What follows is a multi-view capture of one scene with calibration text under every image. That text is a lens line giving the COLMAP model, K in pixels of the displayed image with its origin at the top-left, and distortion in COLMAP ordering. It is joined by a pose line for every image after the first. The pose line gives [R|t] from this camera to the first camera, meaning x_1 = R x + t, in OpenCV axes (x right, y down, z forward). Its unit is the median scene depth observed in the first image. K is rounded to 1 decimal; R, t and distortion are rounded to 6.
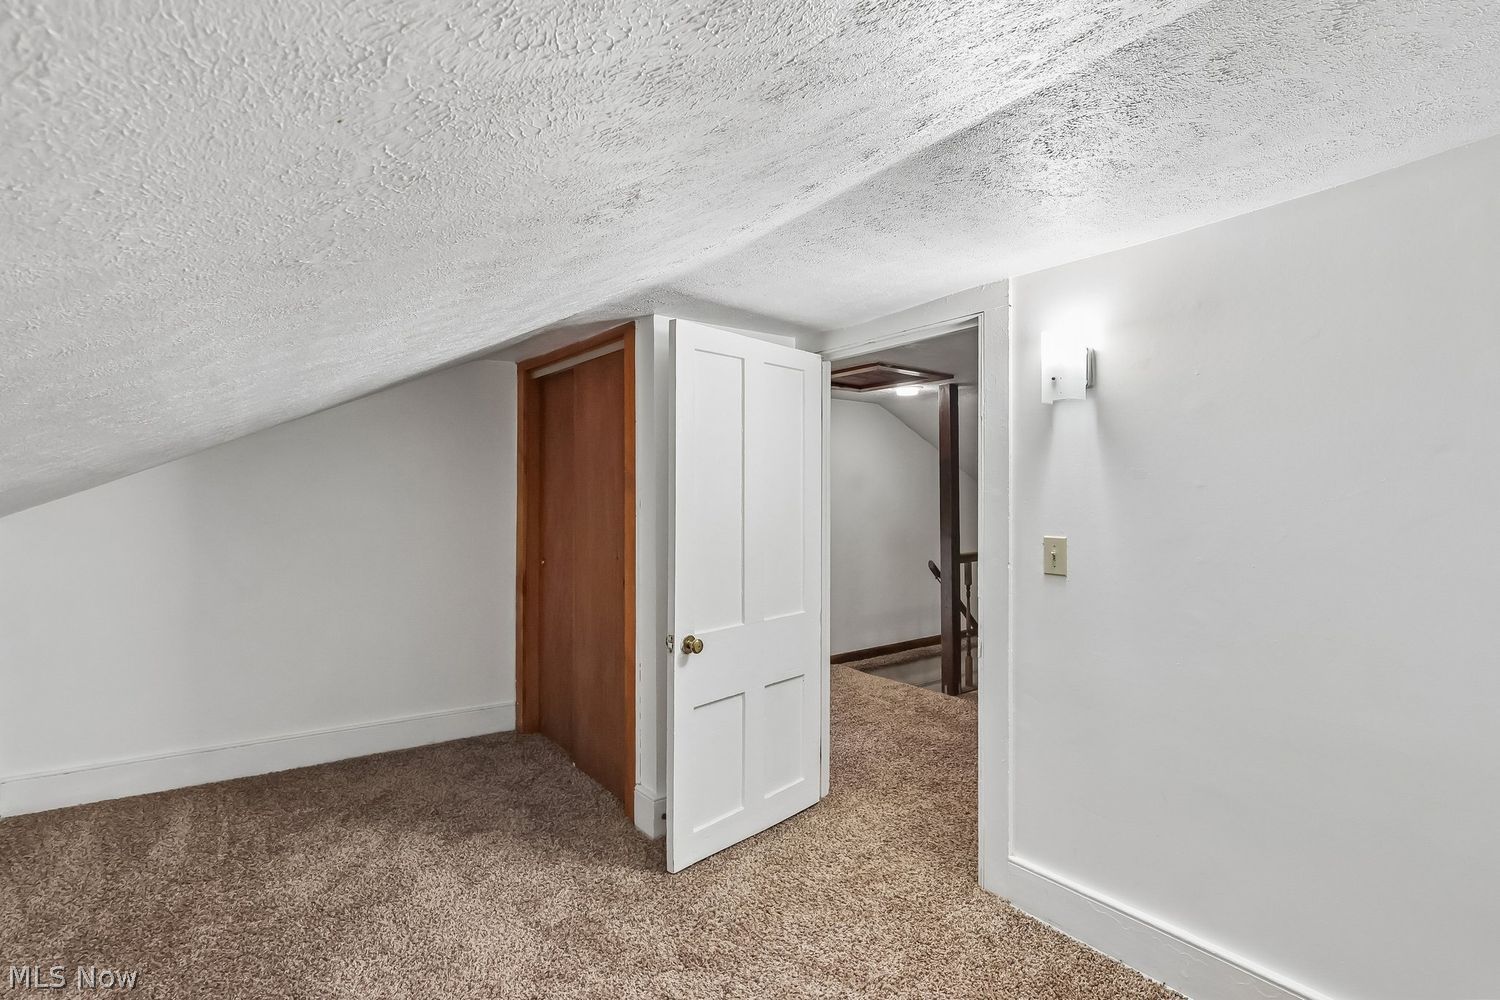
lens RADIAL K [[696.3, 0, 745.2], [0, 696.3, 495.5], [0, 0, 1]] dist [-0.003206, 0.002402]
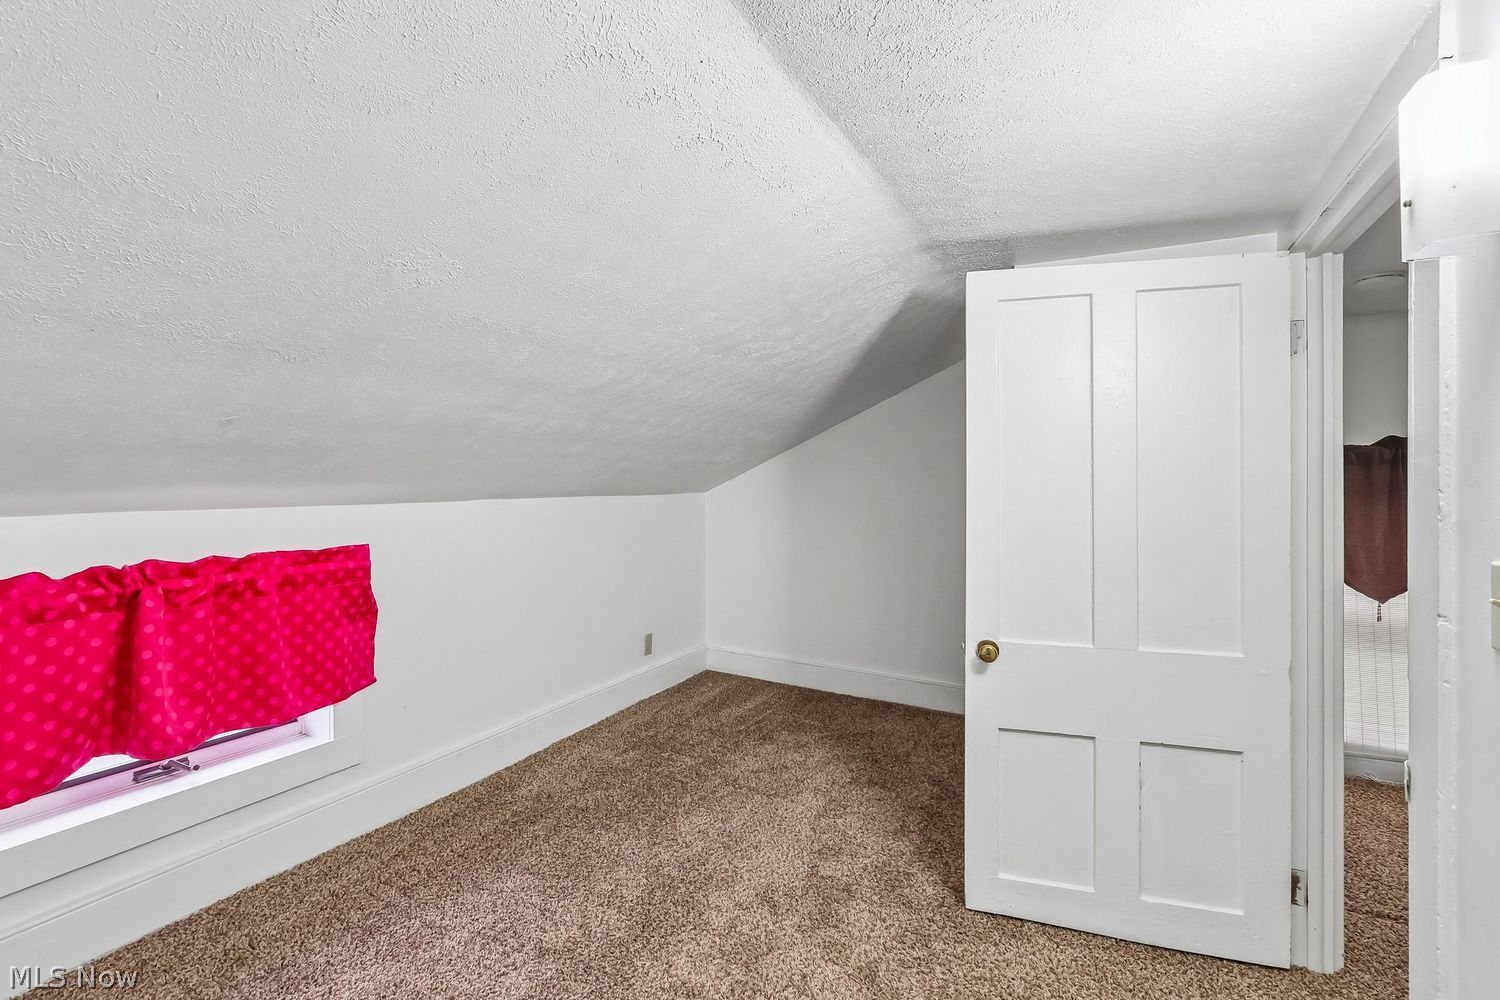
lens RADIAL K [[696.3, 0, 747.3], [0, 696.3, 486.4], [0, 0, 1]] dist [-0.003206, 0.002402]
pose [[0.456792, 0.007417, -0.889542, 0.513619], [-0.010736, 0.999938, 0.002825, 0.014169], [0.889509, 0.008259, 0.456844, 0.333519]]
